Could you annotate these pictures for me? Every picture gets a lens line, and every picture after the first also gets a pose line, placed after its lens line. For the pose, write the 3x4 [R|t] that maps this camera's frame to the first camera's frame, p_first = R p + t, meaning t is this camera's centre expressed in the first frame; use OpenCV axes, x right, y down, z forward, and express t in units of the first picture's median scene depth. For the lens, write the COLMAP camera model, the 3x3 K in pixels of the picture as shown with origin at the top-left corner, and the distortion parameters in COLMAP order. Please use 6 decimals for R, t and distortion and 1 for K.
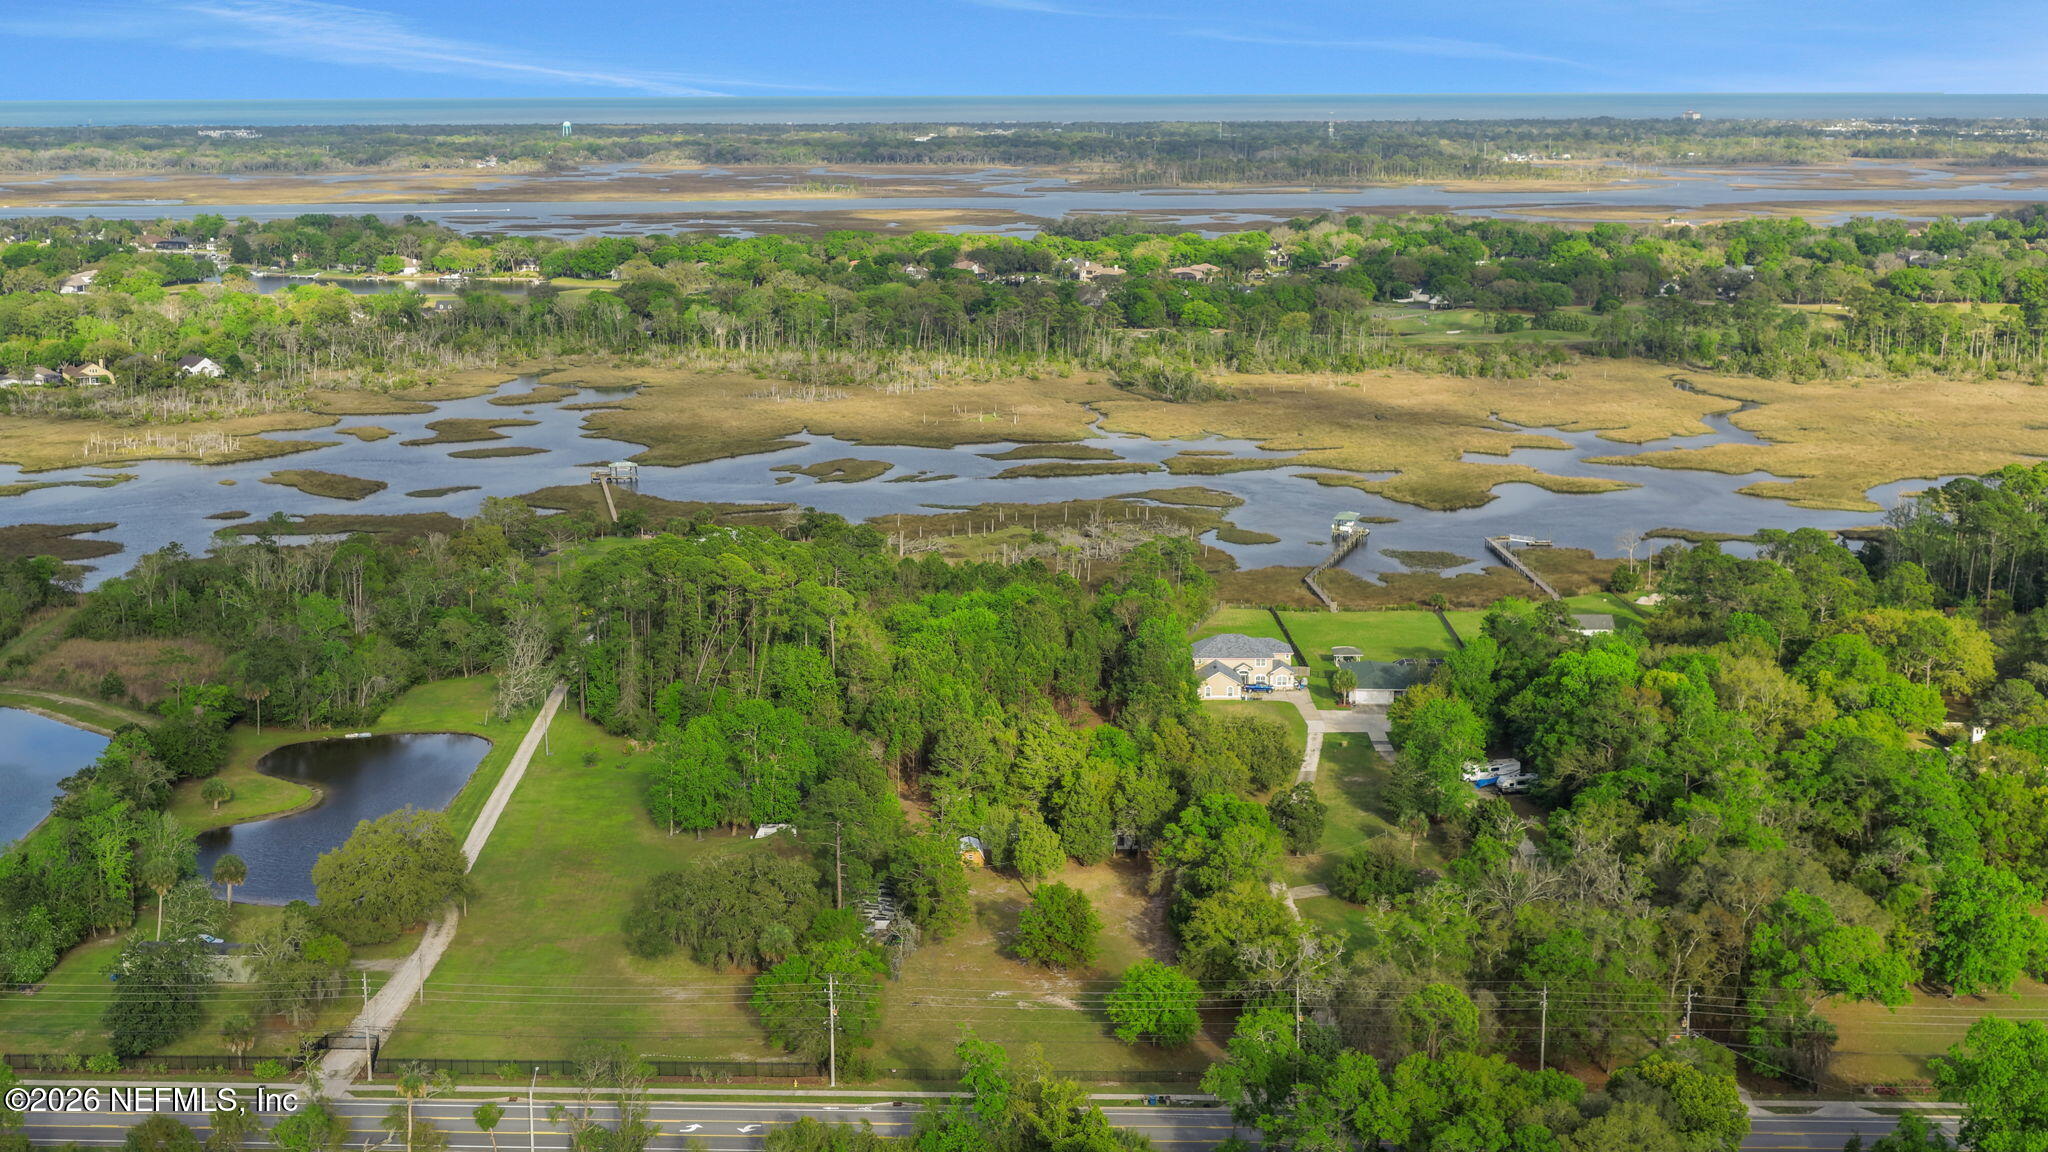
lens RADIAL K [[2574.8, 0, 1024.0], [0, 2574.8, 576.0], [0, 0, 1]] dist [0.001641, -0.026938]
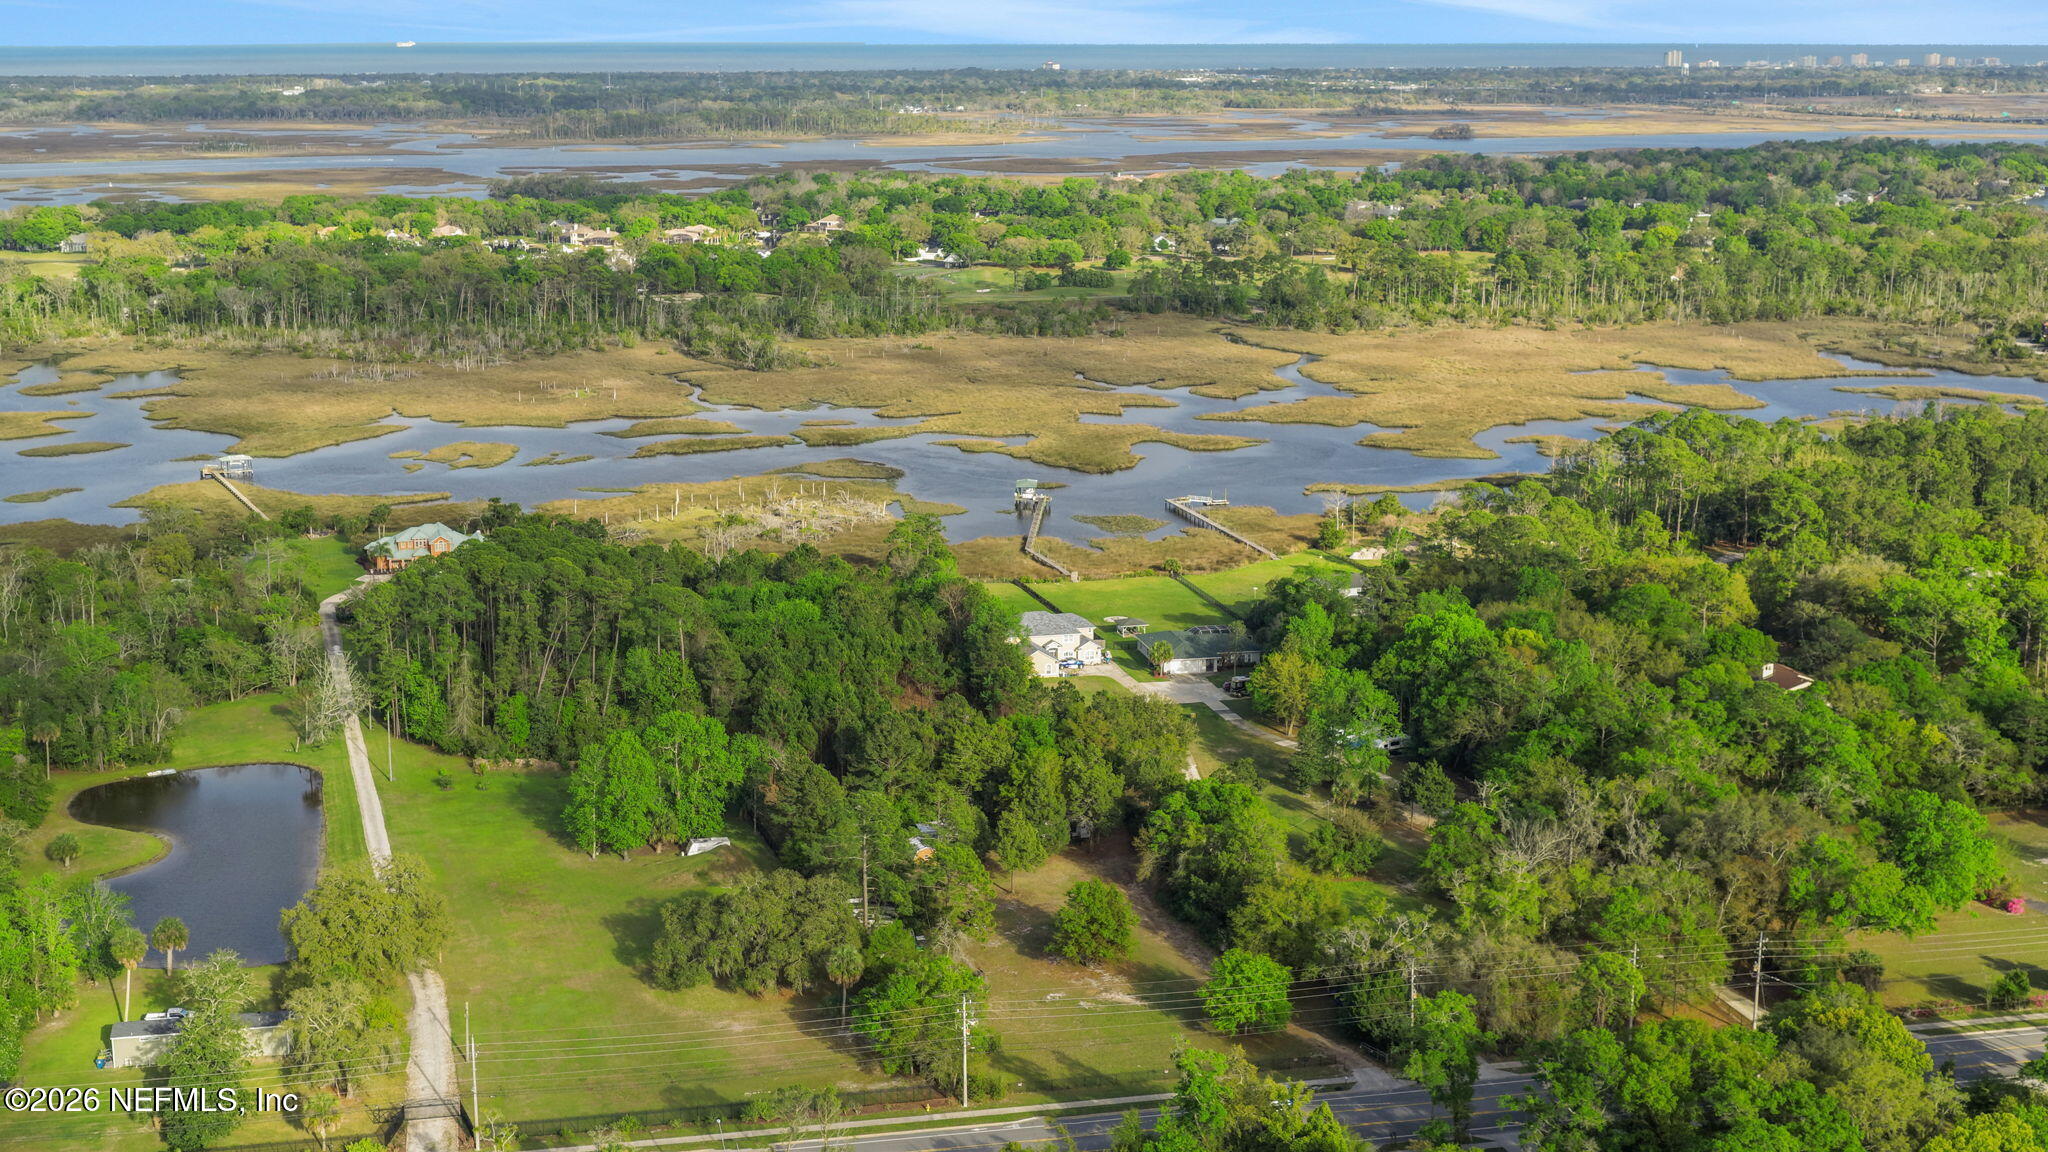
lens RADIAL K [[2574.8, 0, 1024.0], [0, 2574.8, 576.0], [0, 0, 1]] dist [0.001641, -0.026938]
pose [[0.967362, -0.049735, 0.248470, -0.148198], [0.044843, 0.998673, 0.025316, -0.014542], [-0.249399, -0.013348, 0.968309, 0.022975]]
